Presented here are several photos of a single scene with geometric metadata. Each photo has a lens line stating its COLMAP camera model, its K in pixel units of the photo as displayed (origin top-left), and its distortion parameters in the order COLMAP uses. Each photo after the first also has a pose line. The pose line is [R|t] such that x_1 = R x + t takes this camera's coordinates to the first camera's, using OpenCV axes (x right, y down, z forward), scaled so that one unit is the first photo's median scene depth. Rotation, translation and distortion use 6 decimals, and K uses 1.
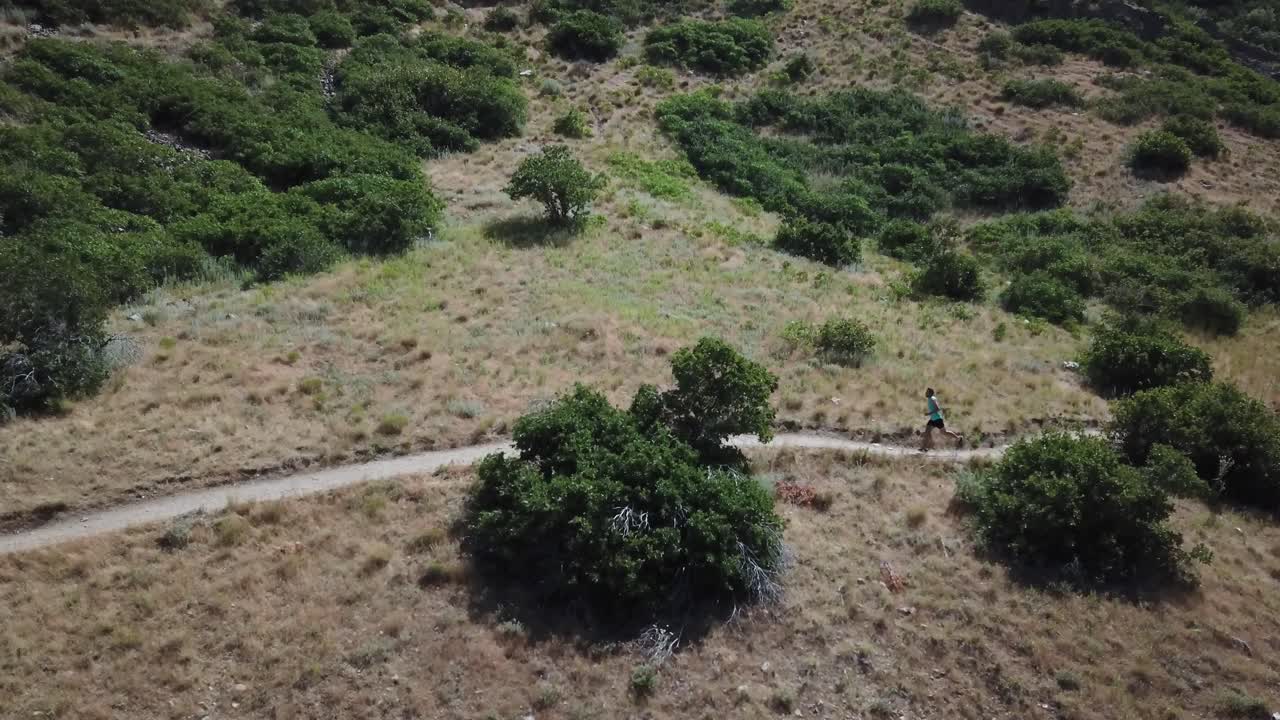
lens RADIAL K [[1032.5, 0, 640.0], [0, 1032.5, 360.0], [0, 0, 1]] dist [0.009174, -0.015024]
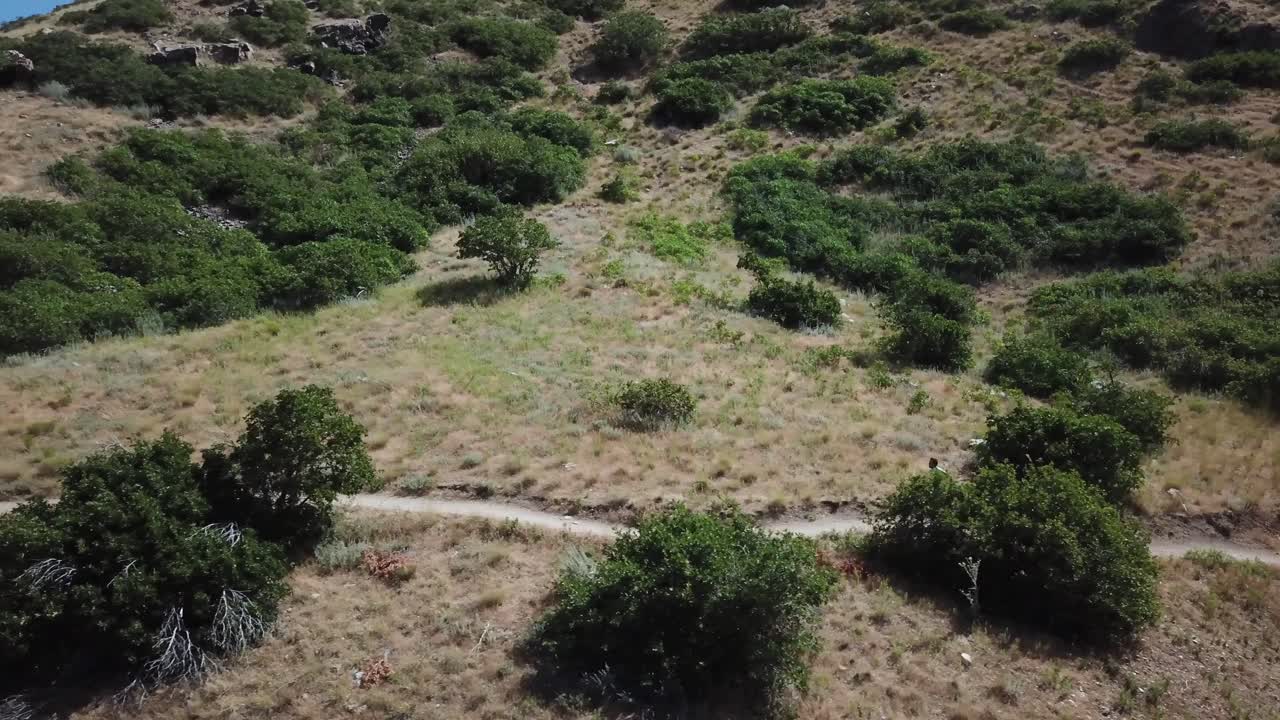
lens RADIAL K [[1032.5, 0, 640.0], [0, 1032.5, 360.0], [0, 0, 1]] dist [0.009174, -0.015024]
pose [[0.954755, 0.012426, -0.297133, 0.211249], [-0.036046, 0.996596, -0.074148, 0.005058], [0.295200, 0.081503, 0.951953, 0.073943]]
